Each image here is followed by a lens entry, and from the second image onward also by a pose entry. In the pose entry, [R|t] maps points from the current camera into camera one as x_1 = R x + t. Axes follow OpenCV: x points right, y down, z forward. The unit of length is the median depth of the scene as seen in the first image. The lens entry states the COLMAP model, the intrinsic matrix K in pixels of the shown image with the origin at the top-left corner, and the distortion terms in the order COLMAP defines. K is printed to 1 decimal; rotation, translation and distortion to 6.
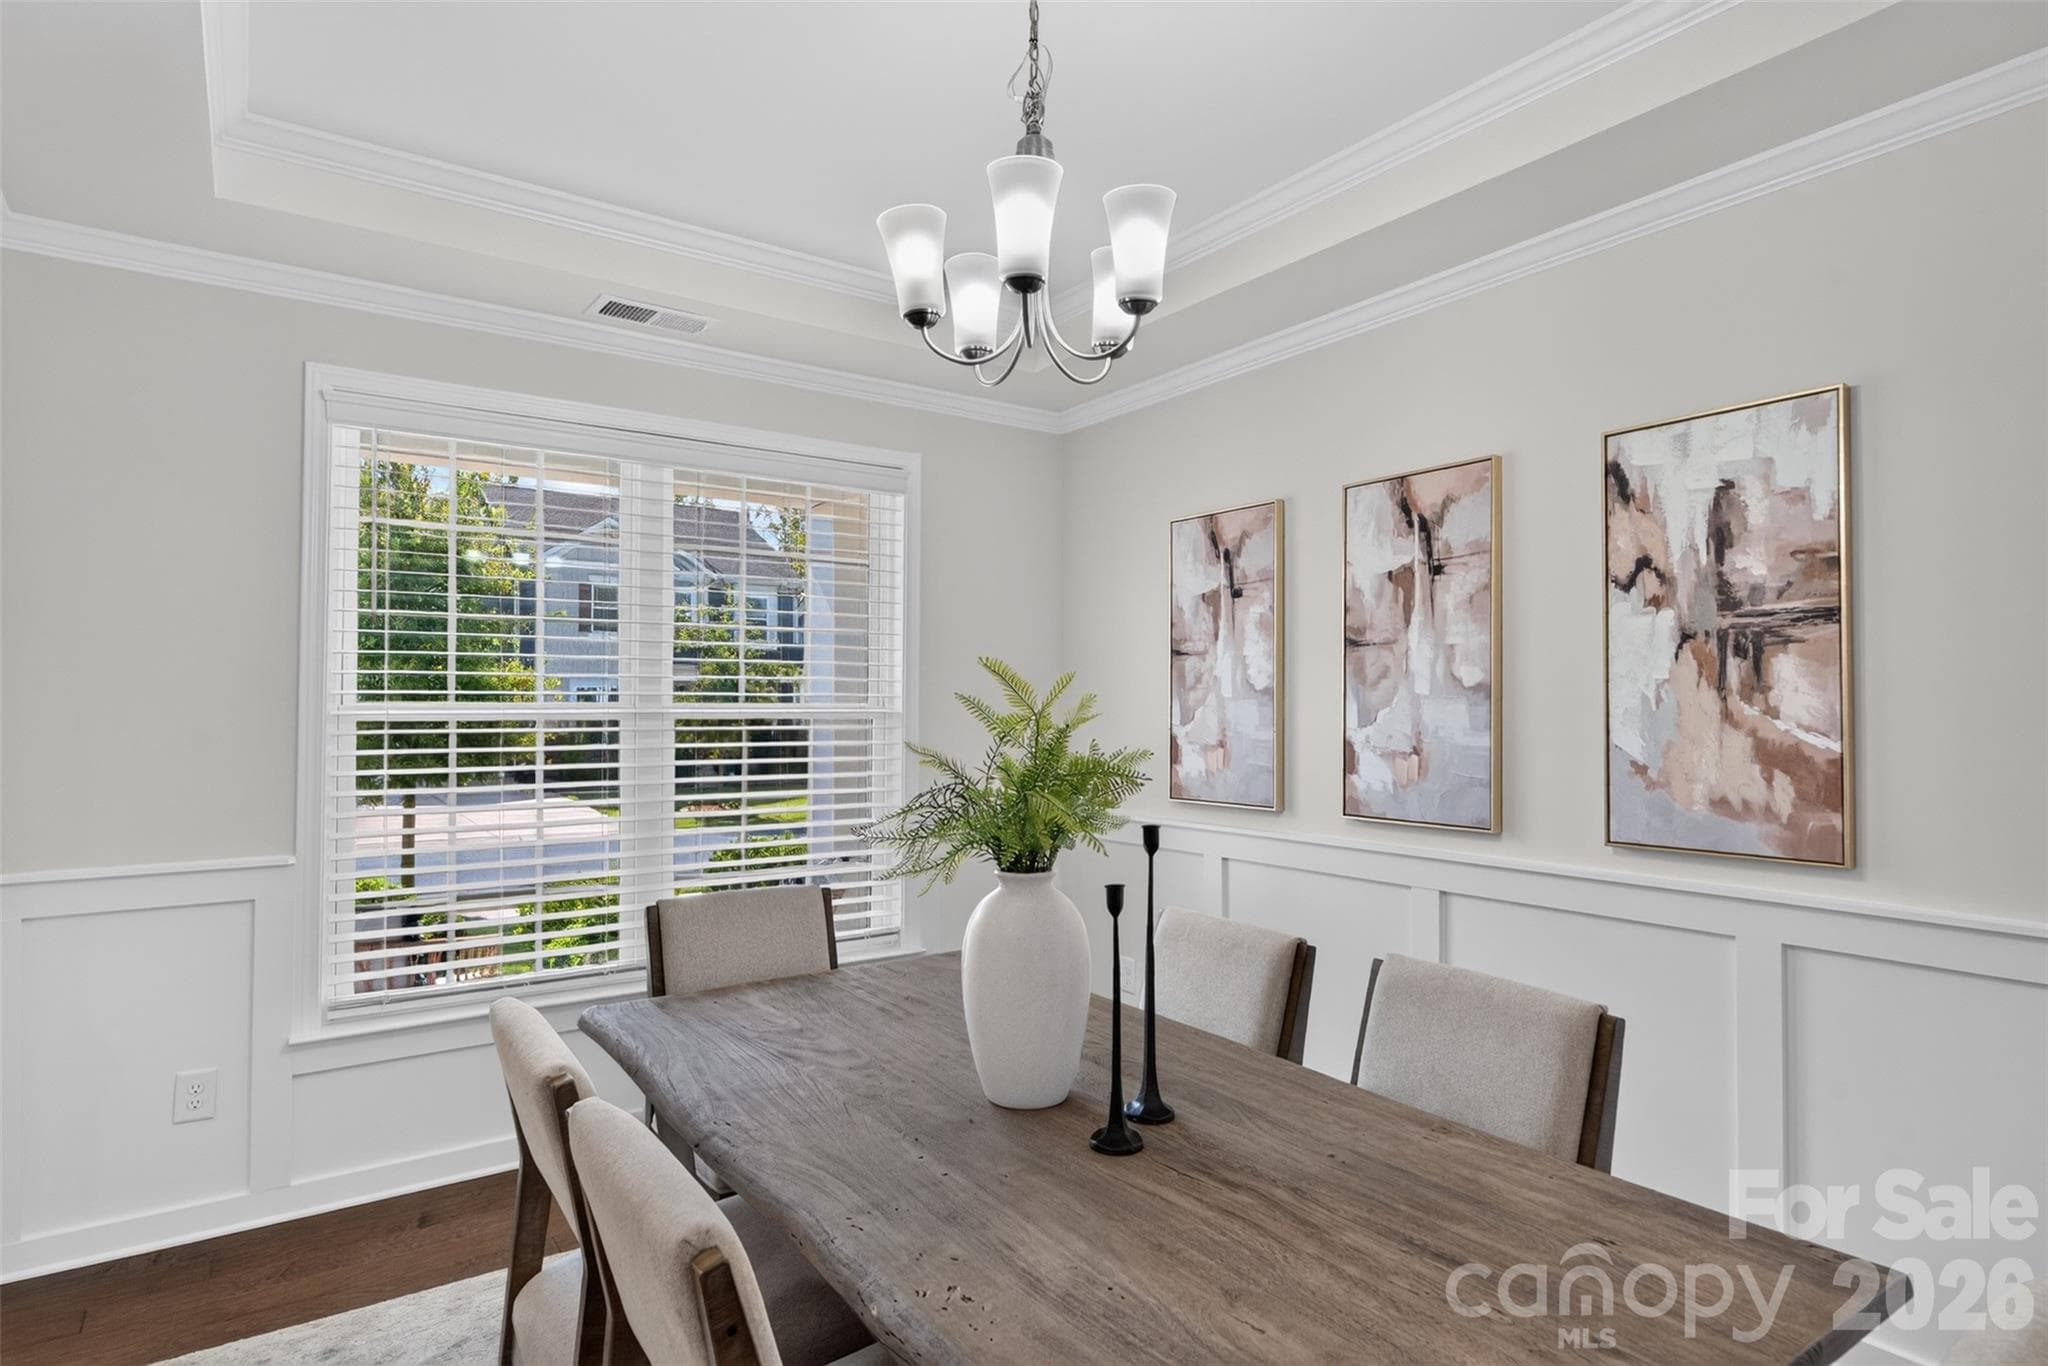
lens RADIAL K [[1042.6, 0, 1024.0], [0, 1042.6, 683.0], [0, 0, 1]] dist [-0.000380, -0.000264]
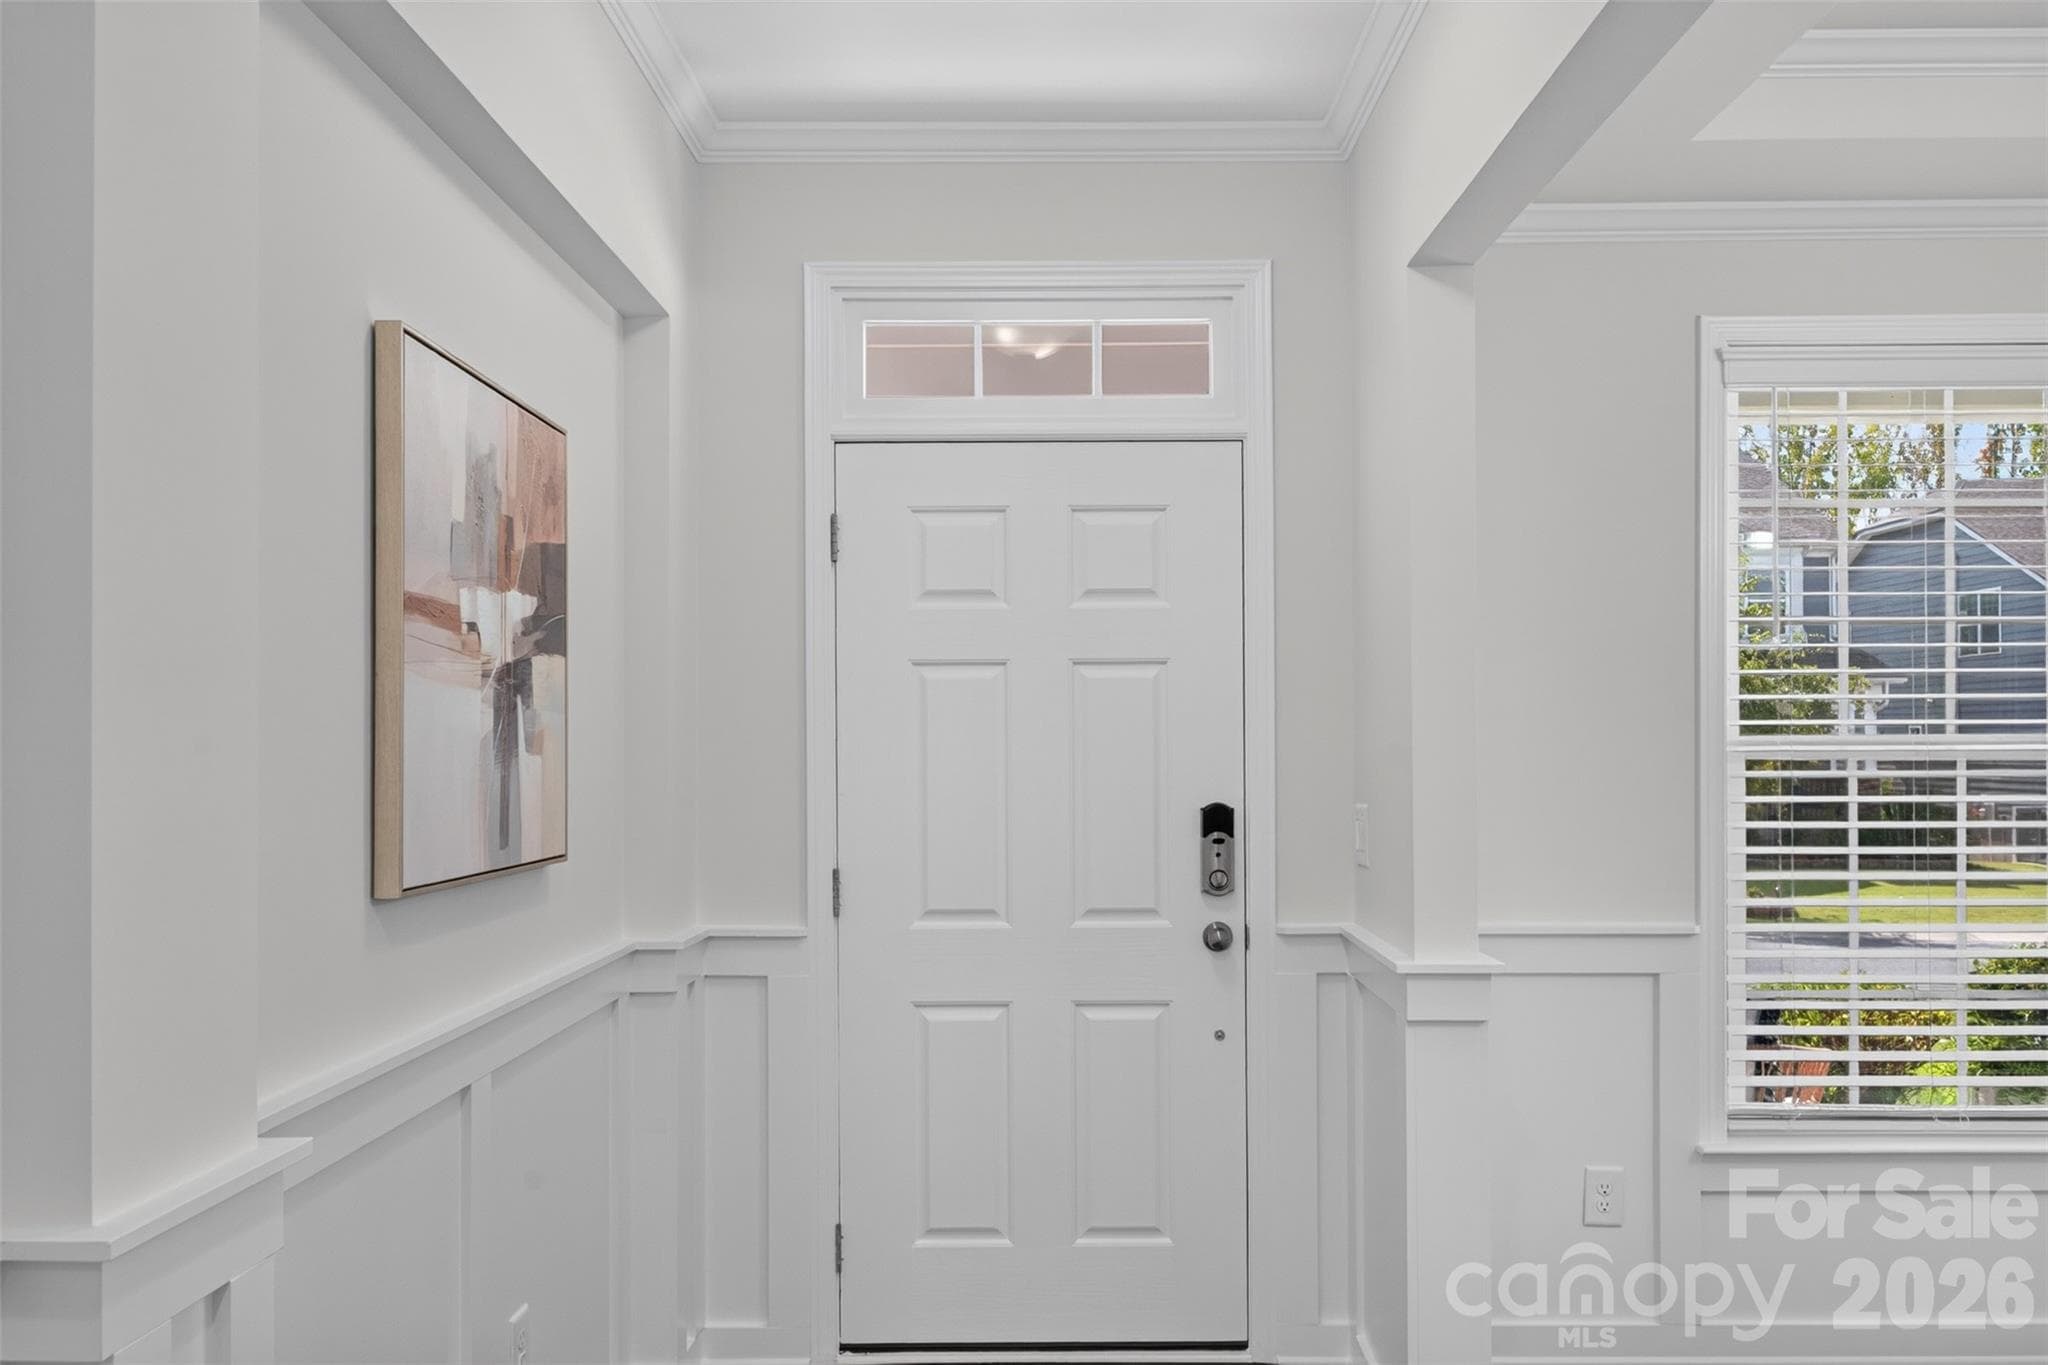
lens RADIAL K [[1538.0, 0, 1026.6], [0, 1538.0, 716.0], [0, 0, 1]] dist [-0.006989, 0.000301]
pose [[0.810353, -0.011407, -0.585831, -0.415548], [0.015035, 0.999886, 0.001328, -0.006578], [0.585749, -0.009884, 0.810432, -0.279545]]
